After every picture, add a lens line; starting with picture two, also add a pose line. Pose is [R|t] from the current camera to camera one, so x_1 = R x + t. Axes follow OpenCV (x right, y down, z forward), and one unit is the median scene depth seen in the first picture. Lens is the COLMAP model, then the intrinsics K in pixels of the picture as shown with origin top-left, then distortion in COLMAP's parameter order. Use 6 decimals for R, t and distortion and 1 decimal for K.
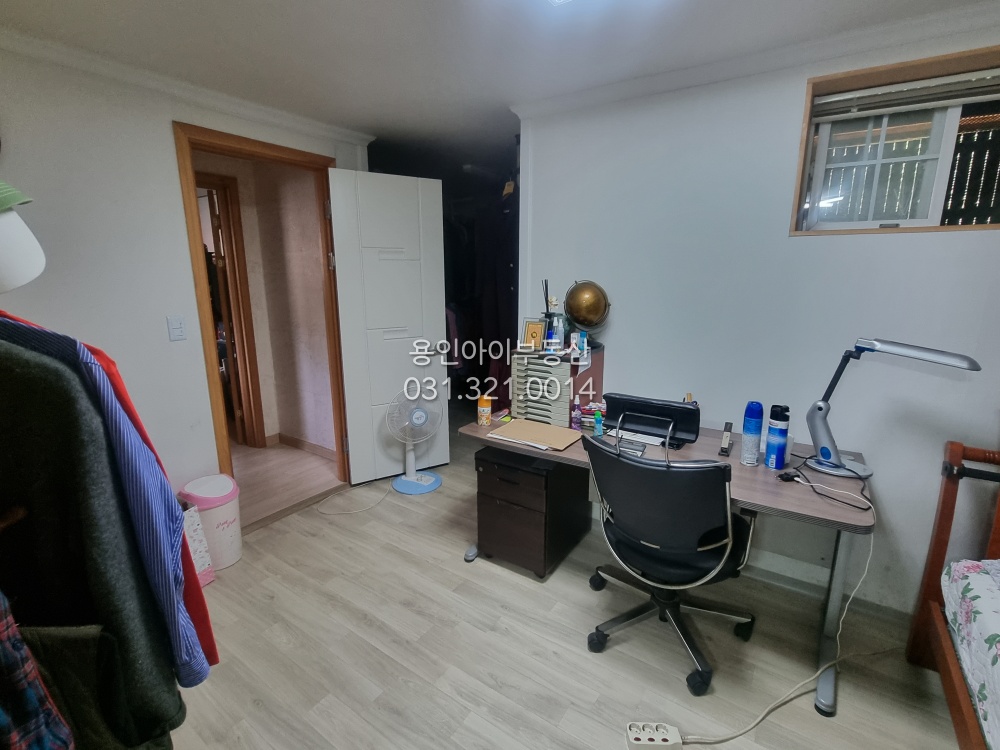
lens RADIAL K [[468.1, 0, 501.4], [0, 468.1, 370.9], [0, 0, 1]] dist [-0.002945, -0.000898]
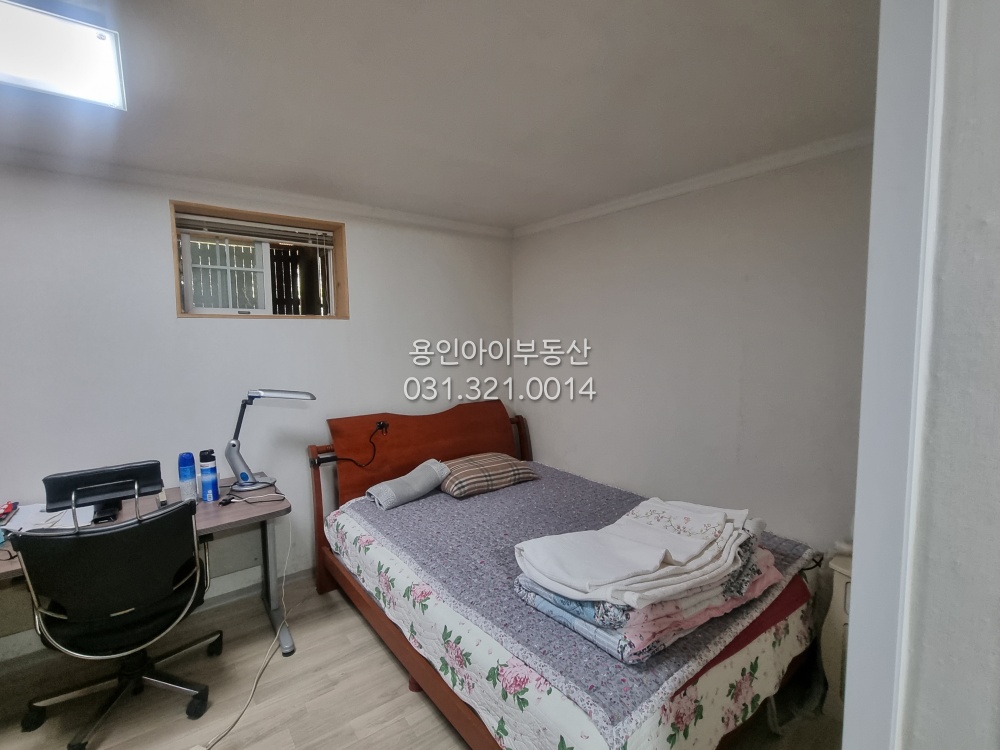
lens RADIAL K [[468.1, 0, 499.8], [0, 468.1, 375.1], [0, 0, 1]] dist [-0.002945, -0.000898]
pose [[0.319500, -0.083267, 0.943921, -0.323683], [0.207929, 0.978015, 0.015894, 0.020683], [-0.924492, 0.191190, 0.329789, -0.185361]]
